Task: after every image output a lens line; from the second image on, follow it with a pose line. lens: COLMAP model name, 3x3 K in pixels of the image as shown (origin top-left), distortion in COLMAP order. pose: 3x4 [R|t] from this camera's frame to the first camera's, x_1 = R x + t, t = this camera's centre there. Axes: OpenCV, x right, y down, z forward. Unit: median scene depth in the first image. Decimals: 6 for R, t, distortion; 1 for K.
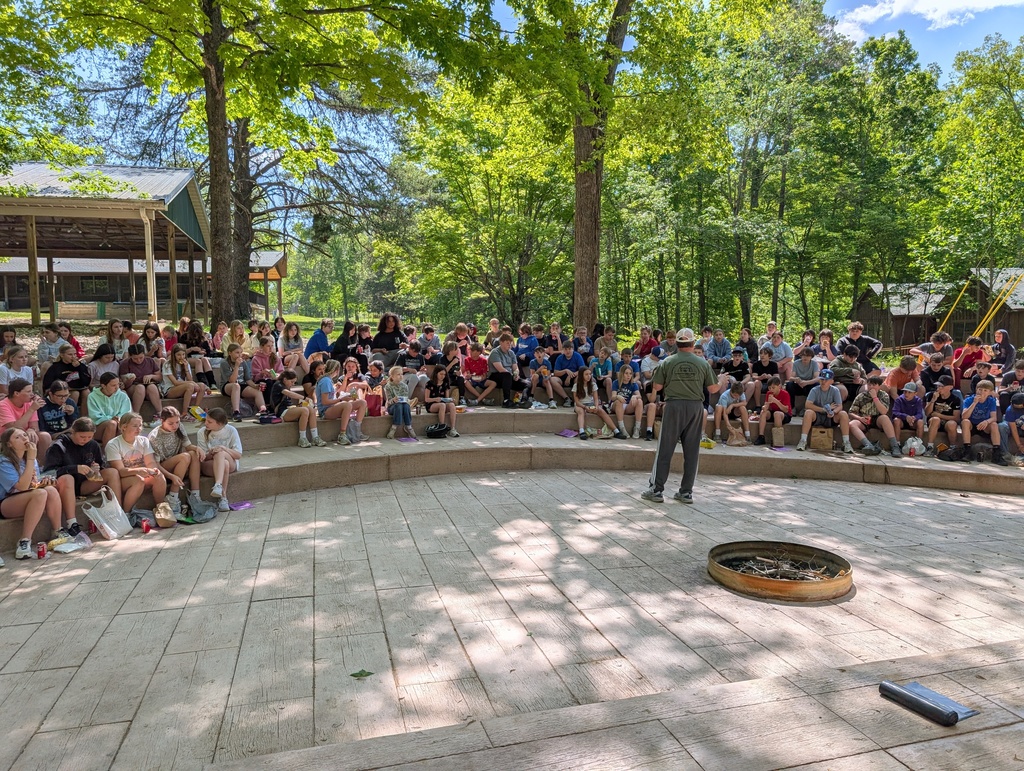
lens RADIAL K [[729.5, 0, 504.8], [0, 729.5, 384.7], [0, 0, 1]] dist [0.011412, -0.006823]
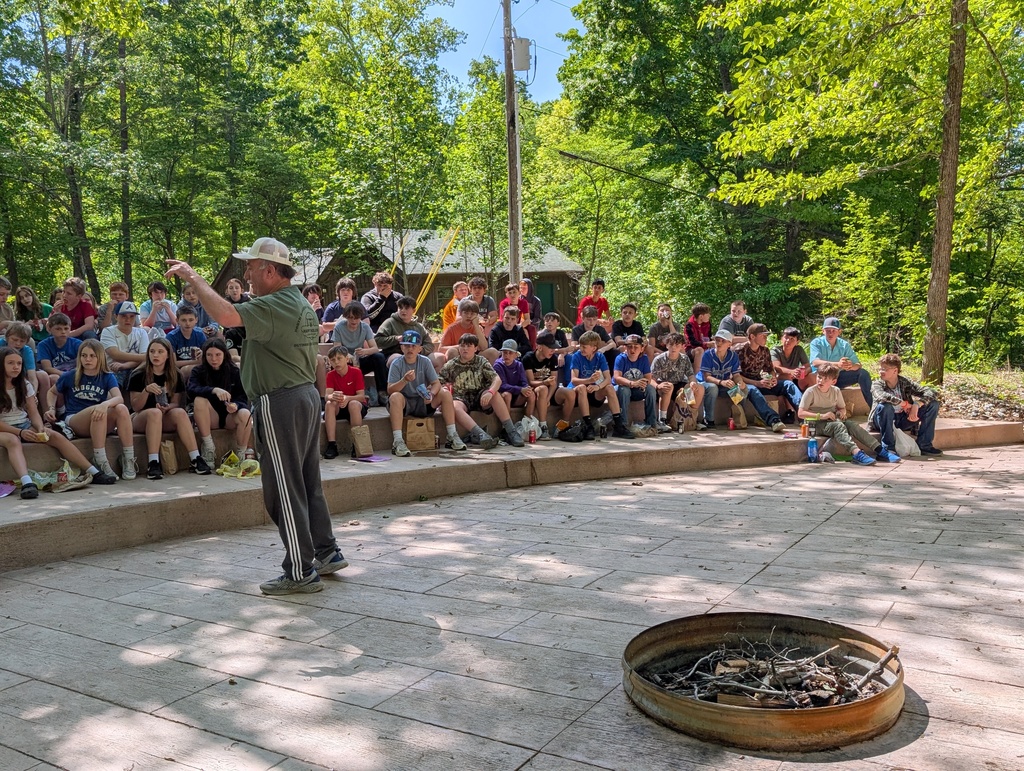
lens RADIAL K [[946.0, 0, 490.6], [0, 946.0, 383.1], [0, 0, 1]] dist [0.056716, -0.121783]
pose [[0.719824, -0.084570, 0.688986, -0.104251], [0.087711, 0.995676, 0.030578, 0.006965], [-0.688593, 0.038421, 0.724129, 0.334054]]
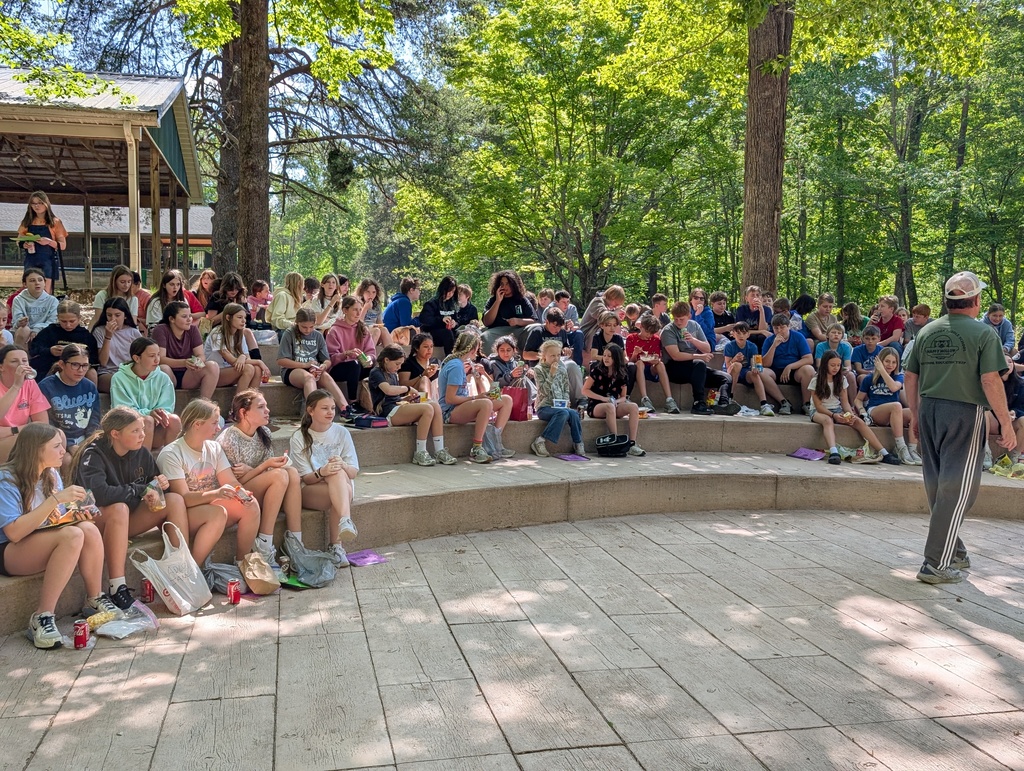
lens RADIAL K [[948.0, 0, 506.8], [0, 948.0, 397.2], [0, 0, 1]] dist [0.029693, -0.047541]
pose [[0.999425, 0.019667, -0.027626, -0.164246], [-0.019507, 0.999791, 0.006078, 0.017143], [0.027739, -0.005536, 0.999600, 0.154384]]
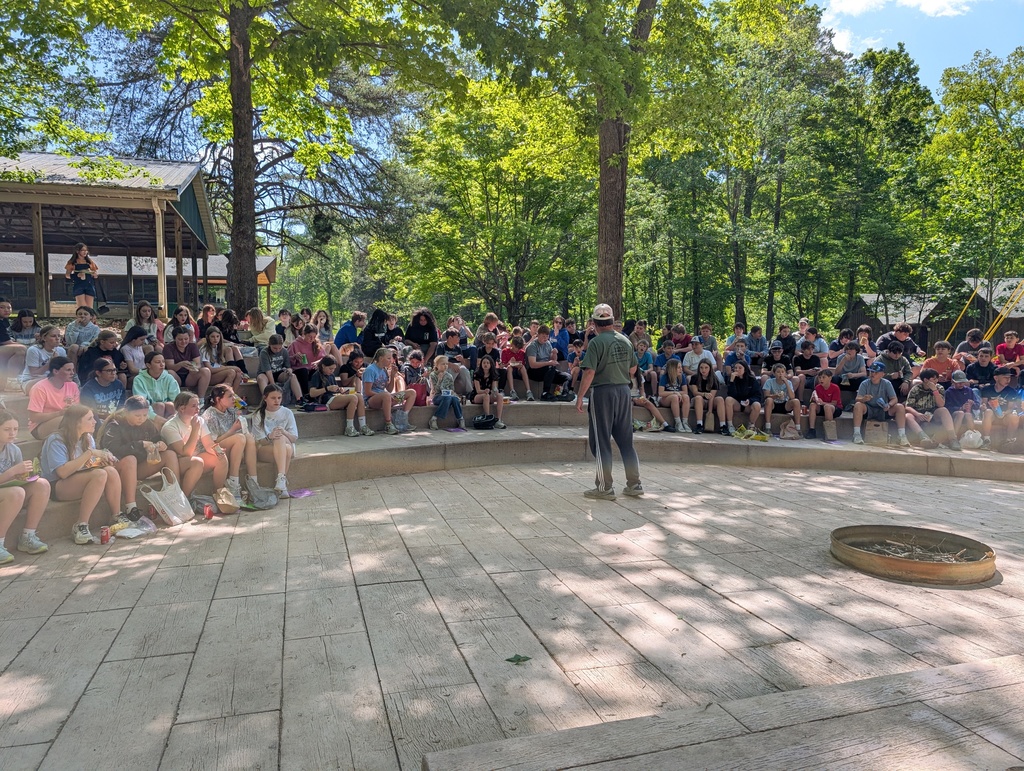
lens RADIAL K [[720.4, 0, 508.1], [0, 720.4, 395.0], [0, 0, 1]] dist [0.024007, -0.029767]
pose [[0.999463, 0.007547, 0.031879, -0.091463], [-0.007567, 0.999971, 0.000524, 0.026862], [-0.031874, -0.000765, 0.999492, 0.044285]]
